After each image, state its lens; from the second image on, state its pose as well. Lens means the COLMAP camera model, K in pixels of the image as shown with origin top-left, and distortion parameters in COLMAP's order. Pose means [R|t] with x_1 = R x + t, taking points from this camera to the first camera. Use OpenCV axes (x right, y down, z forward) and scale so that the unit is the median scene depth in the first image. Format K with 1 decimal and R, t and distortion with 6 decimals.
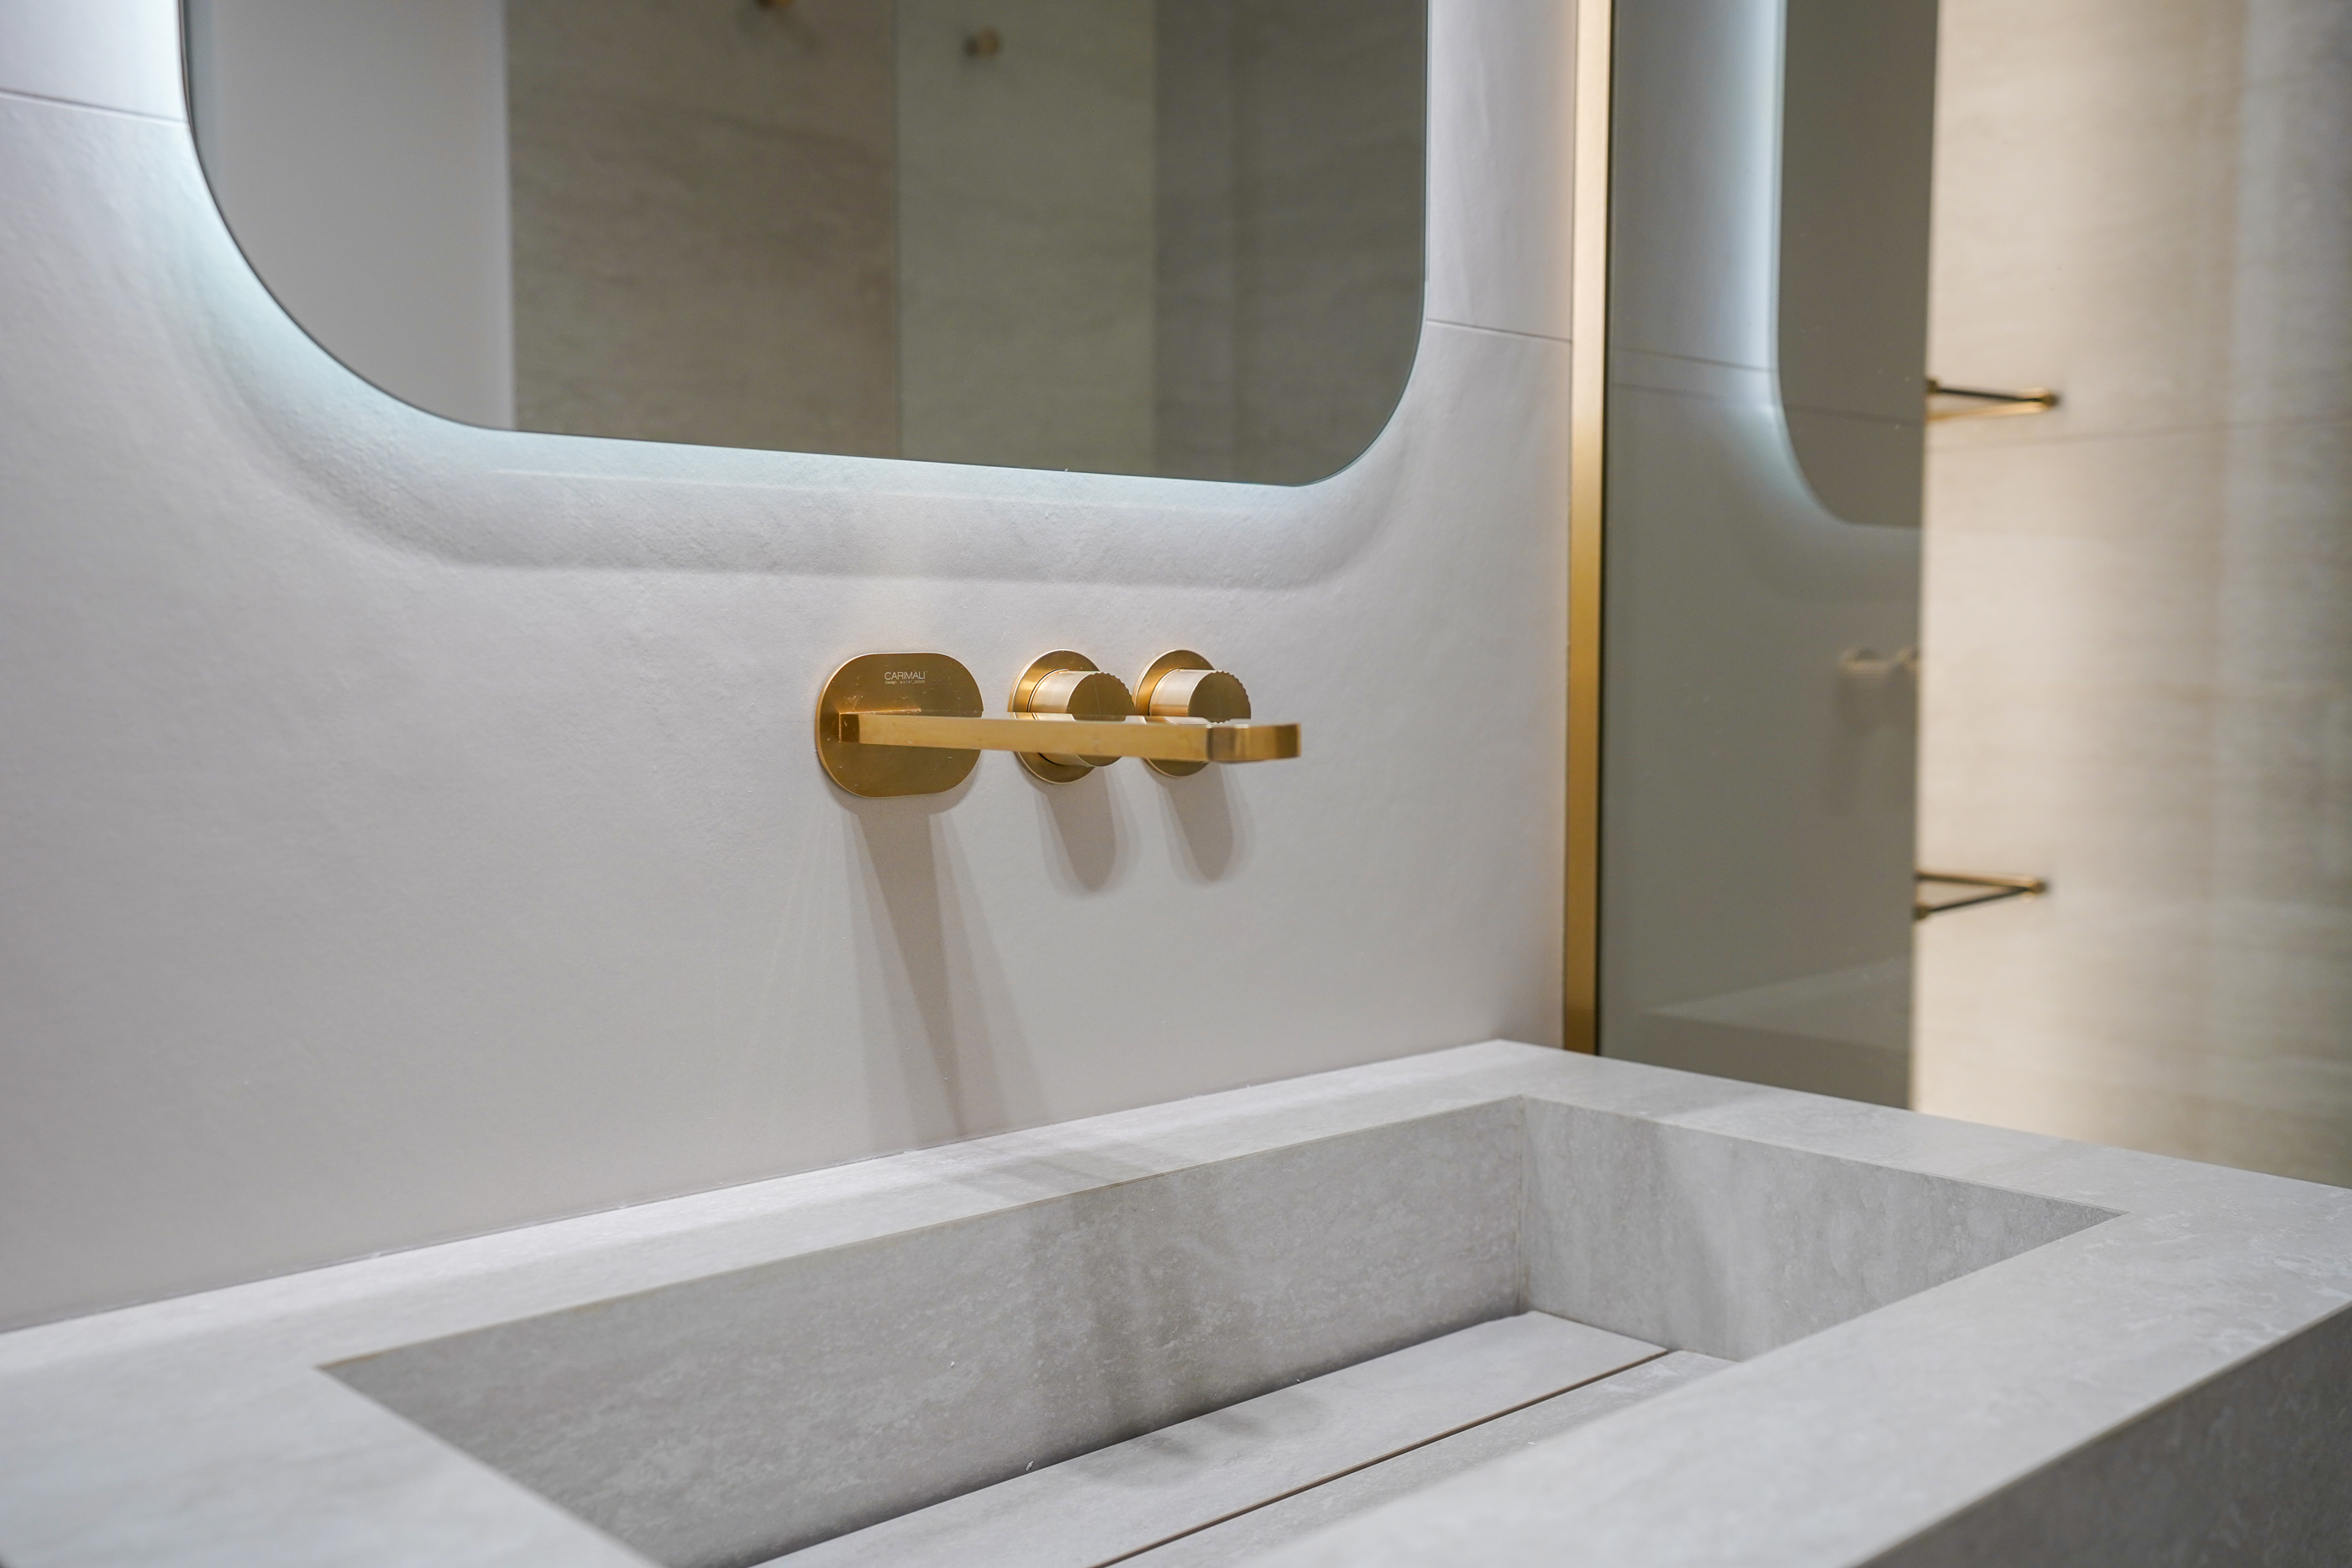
lens RADIAL K [[2208.9, 0, 1176.7], [0, 2208.9, 769.1], [0, 0, 1]] dist [0.070359, 0.000000]
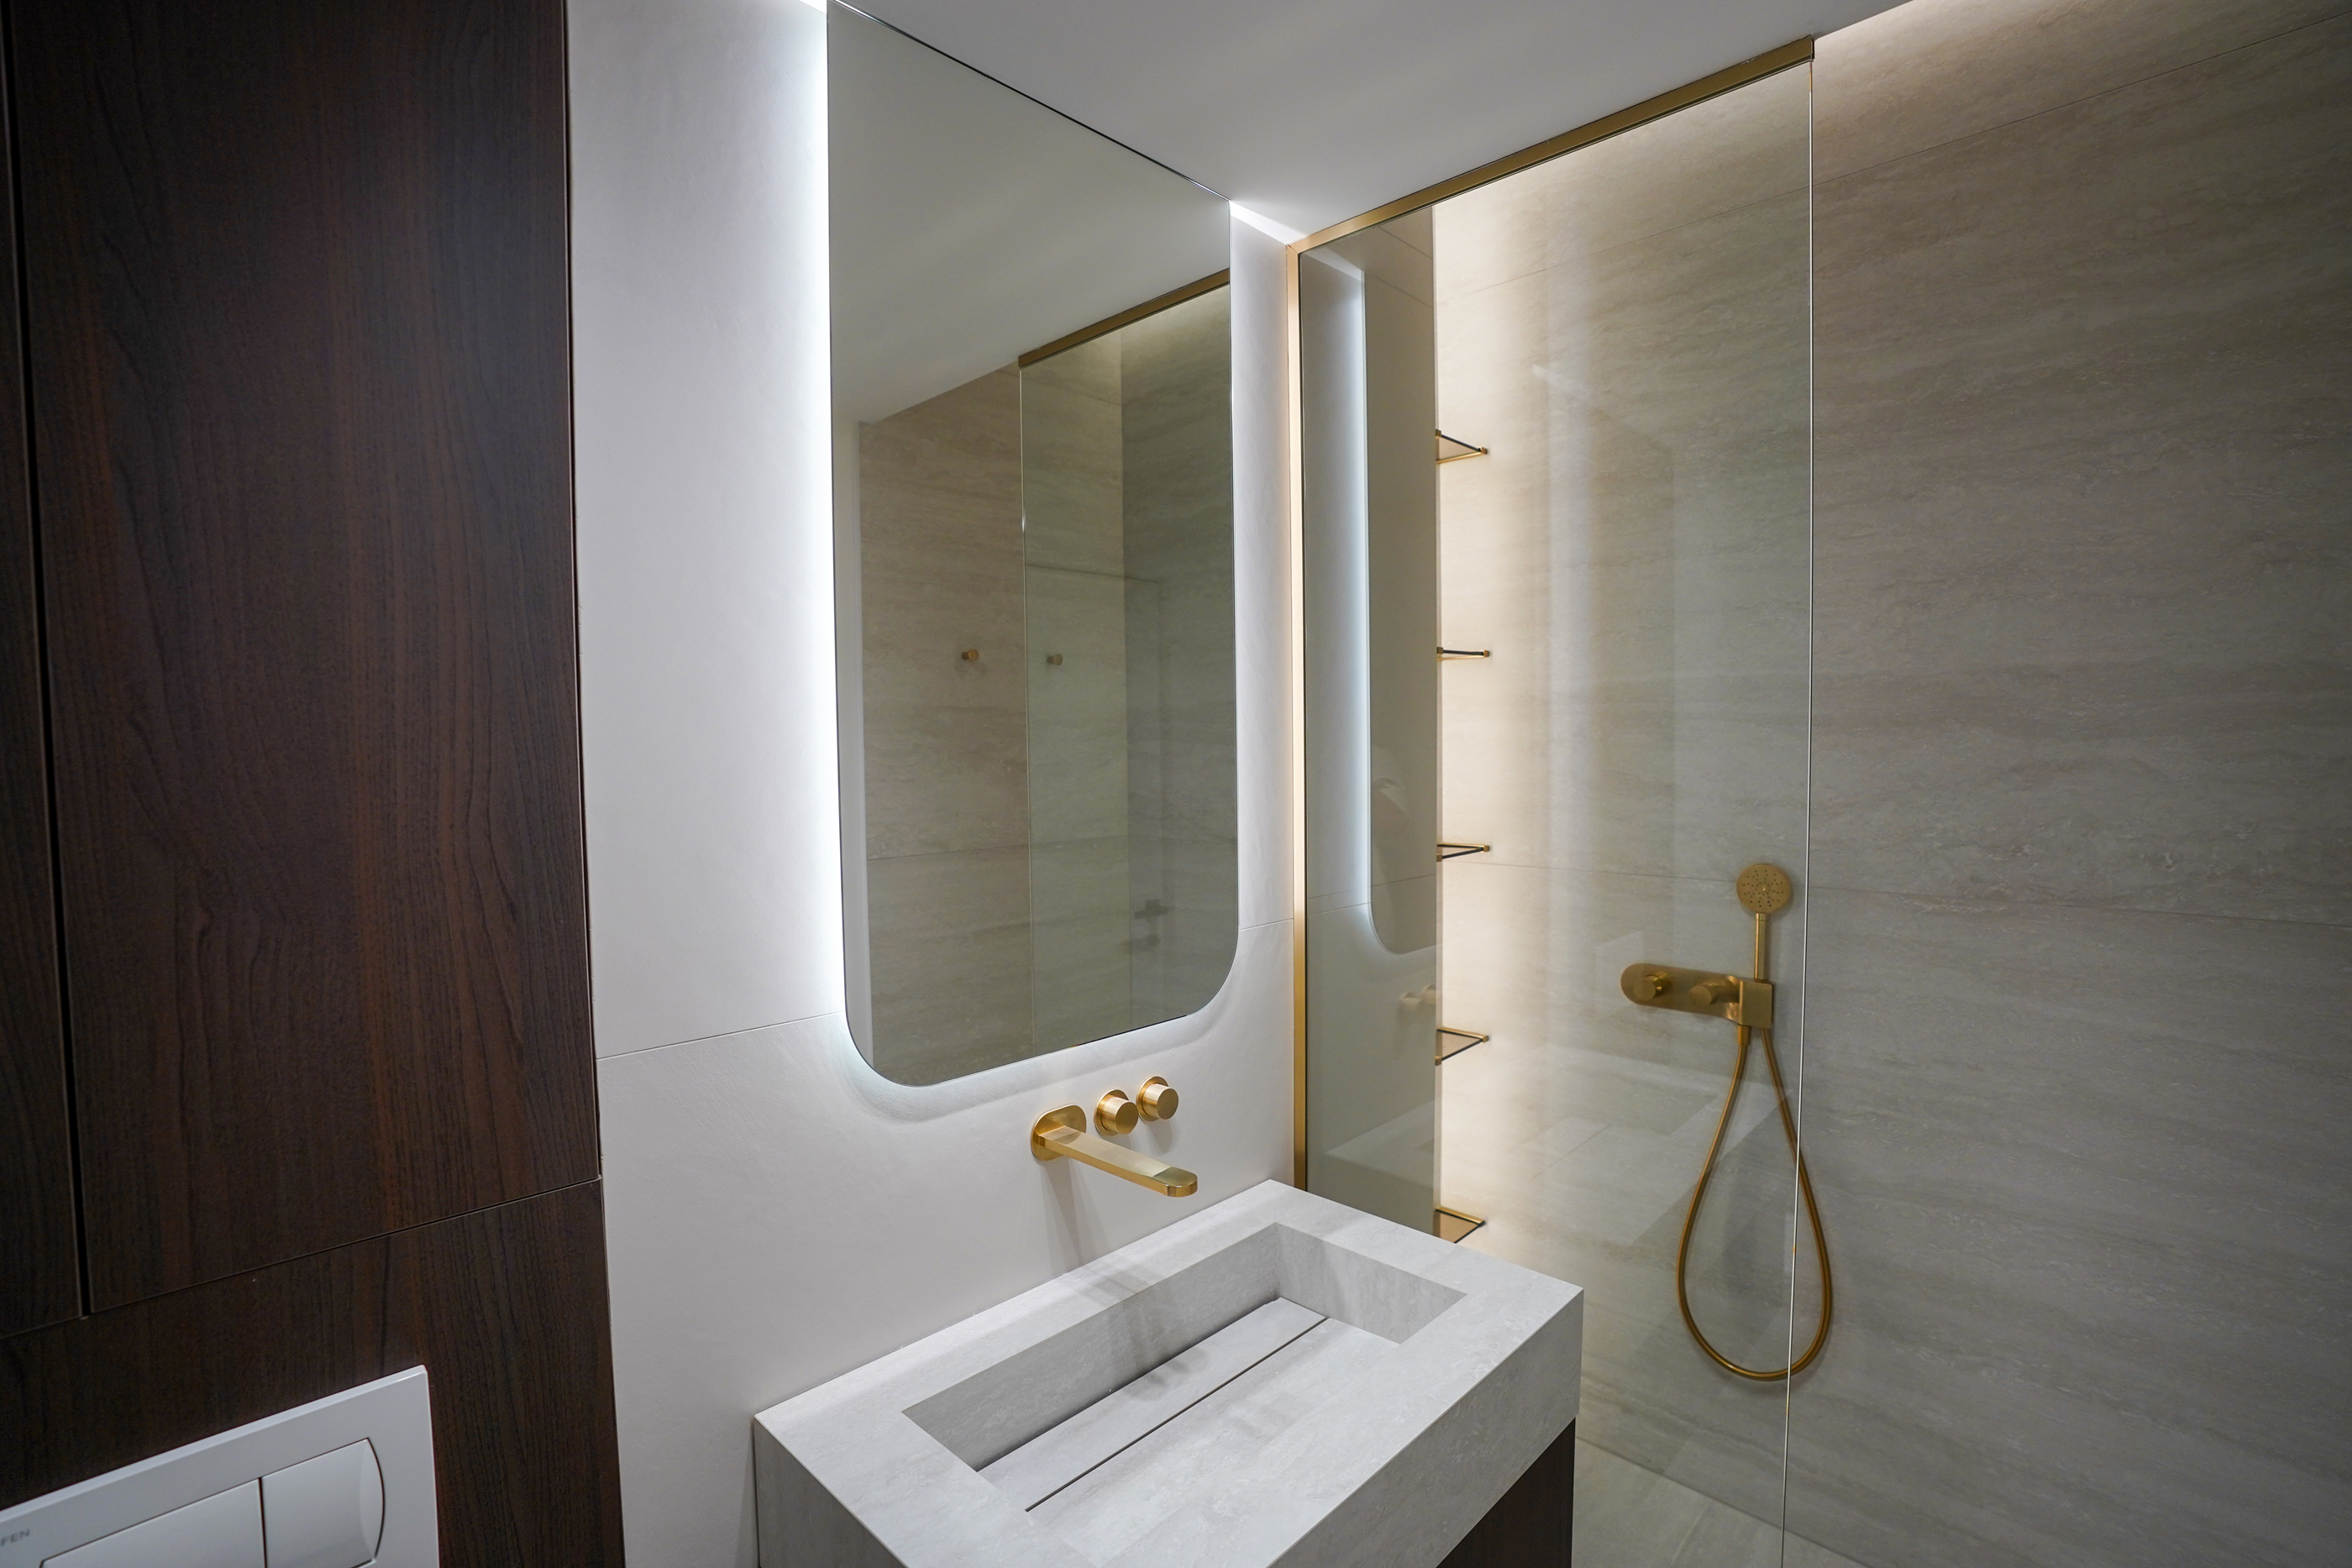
lens RADIAL K [[1078.3, 0, 1165.1], [0, 1078.3, 800.6], [0, 0, 1]] dist [-0.062538, 0.018712]
pose [[0.999299, -0.015491, 0.034094, -0.024299], [0.015685, 0.999862, -0.005419, -0.406106], [-0.034005, 0.005950, 0.999404, -0.373109]]
